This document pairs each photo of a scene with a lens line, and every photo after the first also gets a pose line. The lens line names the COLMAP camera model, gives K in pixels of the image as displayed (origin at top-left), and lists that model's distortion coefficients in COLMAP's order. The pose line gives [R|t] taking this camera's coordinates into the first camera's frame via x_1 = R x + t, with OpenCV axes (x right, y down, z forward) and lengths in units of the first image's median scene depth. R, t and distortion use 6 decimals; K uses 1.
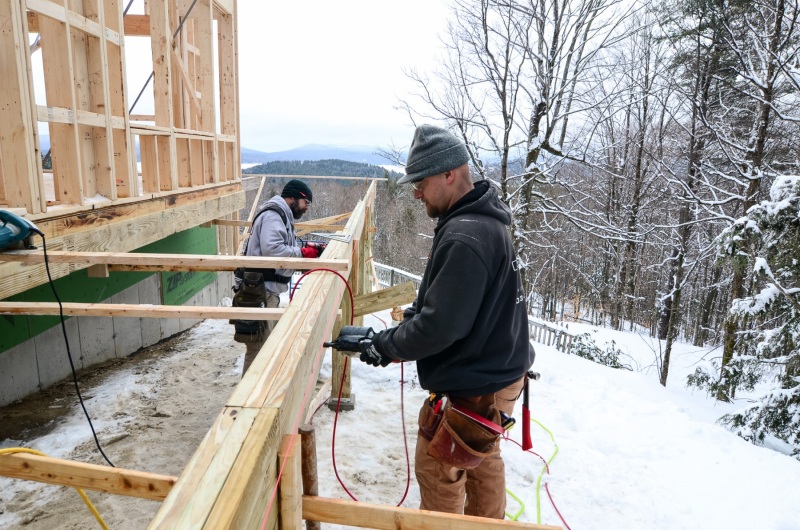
lens RADIAL K [[515.9, 0, 400.0], [0, 515.9, 265.0], [0, 0, 1]] dist [-0.035733, -0.000057]
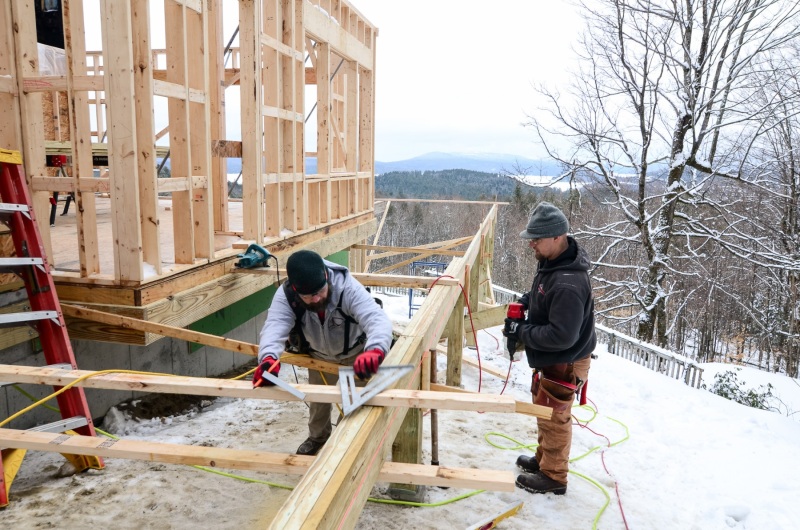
lens RADIAL K [[592.0, 0, 400.0], [0, 592.0, 265.0], [0, 0, 1]] dist [-0.003756, 0.002392]
pose [[0.975340, 0.022590, -0.219547, 0.018094], [-0.031676, 0.998777, -0.037953, 0.003294], [0.218421, 0.043971, 0.974863, -0.120076]]
